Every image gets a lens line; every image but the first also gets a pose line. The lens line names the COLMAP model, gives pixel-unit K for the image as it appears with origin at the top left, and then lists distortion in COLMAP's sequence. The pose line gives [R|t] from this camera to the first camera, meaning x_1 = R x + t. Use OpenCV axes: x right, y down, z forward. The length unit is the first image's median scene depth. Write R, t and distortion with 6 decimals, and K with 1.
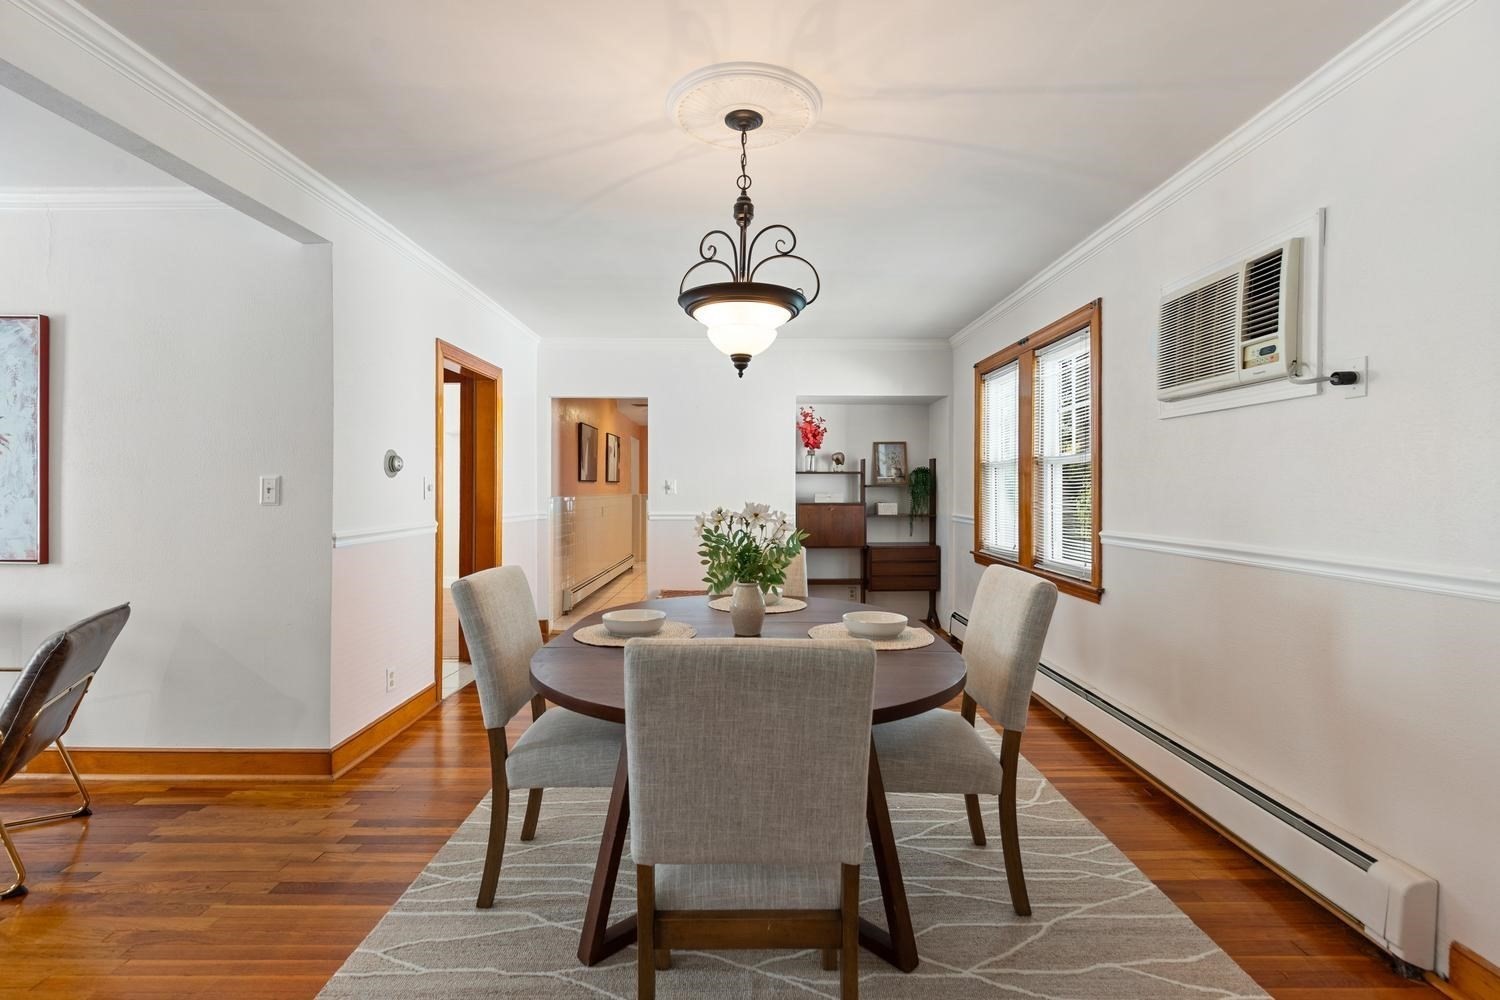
lens RADIAL K [[674.6, 0, 750.7], [0, 674.6, 492.1], [0, 0, 1]] dist [0.001303, 0.000181]
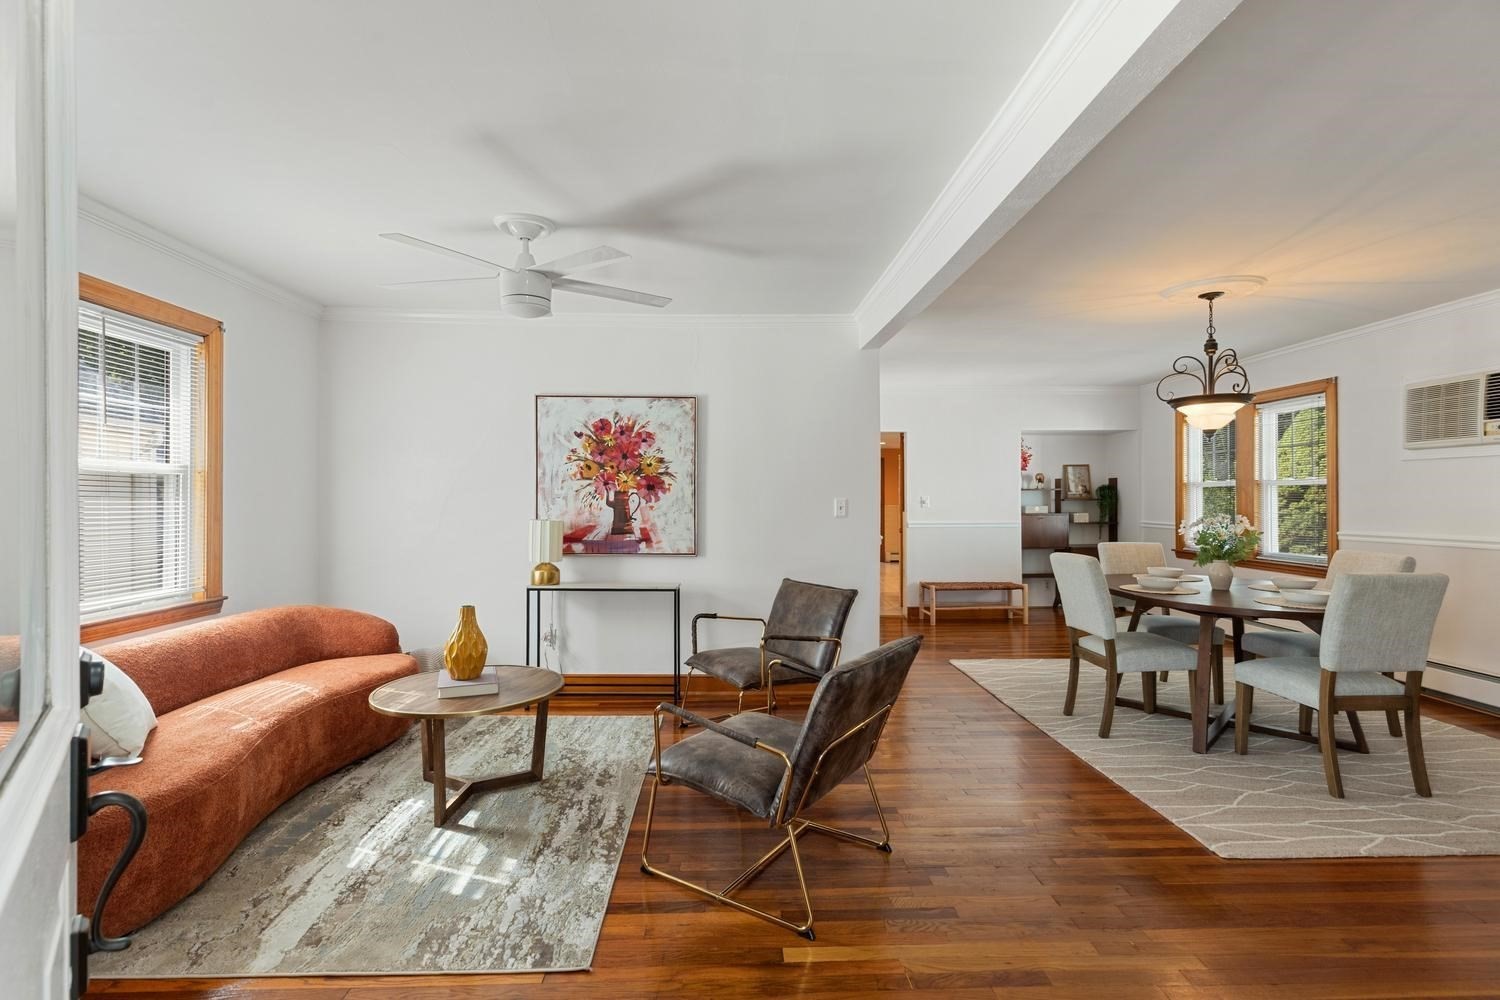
lens RADIAL K [[679.8, 0, 740.6], [0, 679.8, 499.3], [0, 0, 1]] dist [-0.001672, 0.000349]
pose [[0.999716, -0.005351, 0.023223, -1.182224], [0.005432, 0.999979, -0.003442, -0.021848], [-0.023204, 0.003567, 0.999724, -0.674271]]
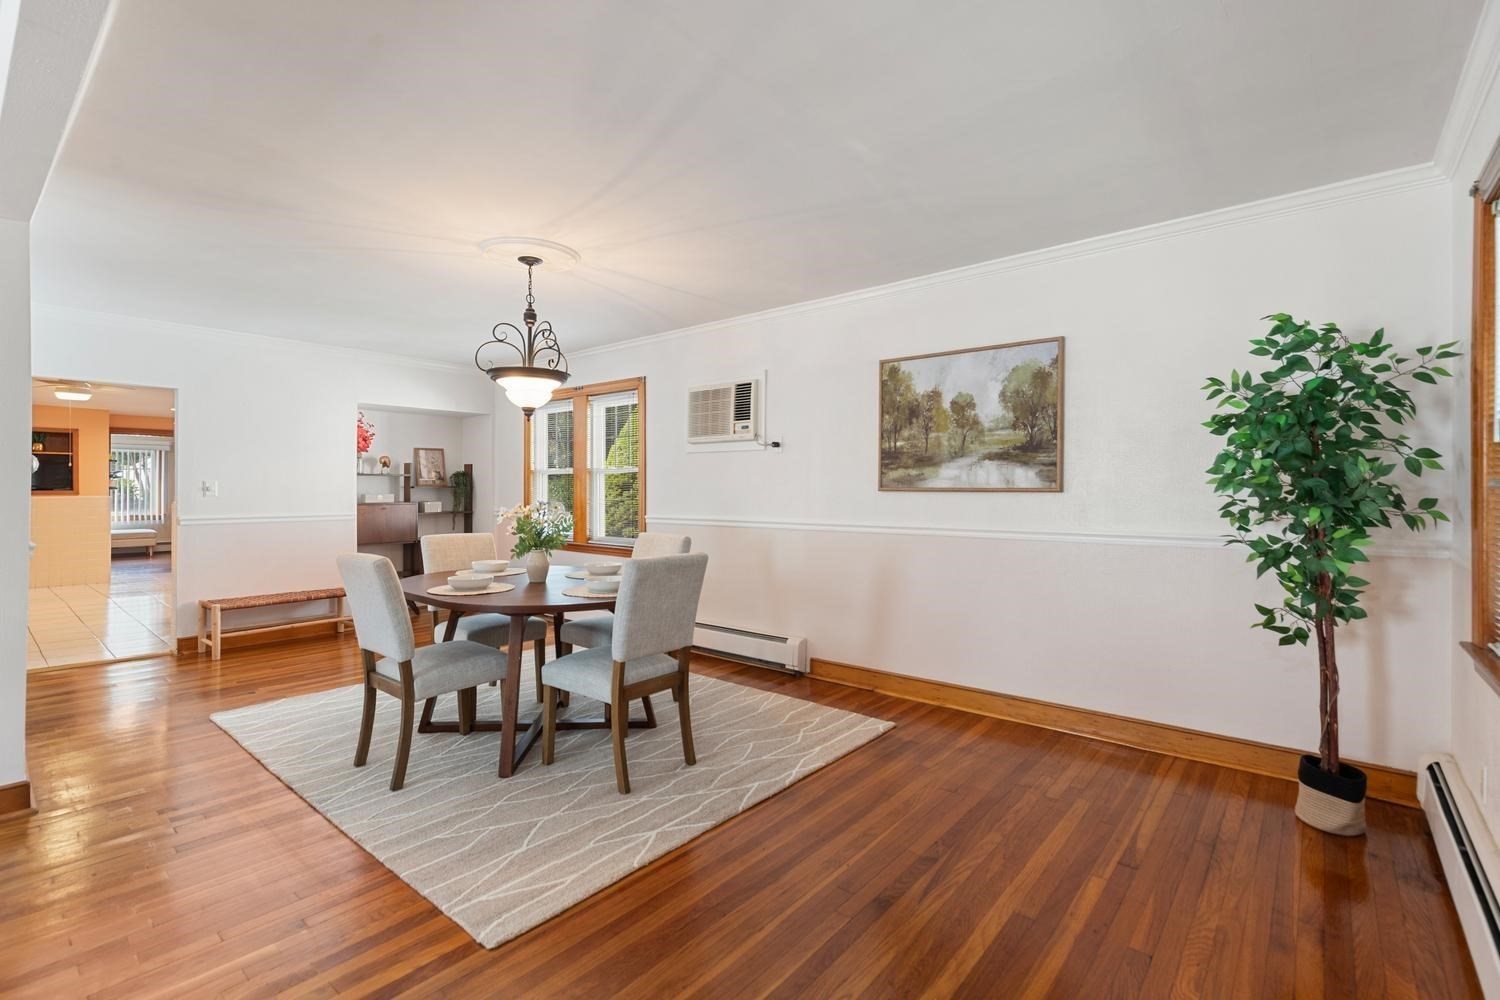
lens RADIAL K [[681.4, 0, 751.2], [0, 681.4, 491.0], [0, 0, 1]] dist [0.005126, 0.000479]
pose [[0.643898, -0.003346, 0.765104, -0.846543], [0.003262, 0.999993, 0.001628, -0.006298], [-0.765104, 0.001447, 0.643905, -0.405707]]
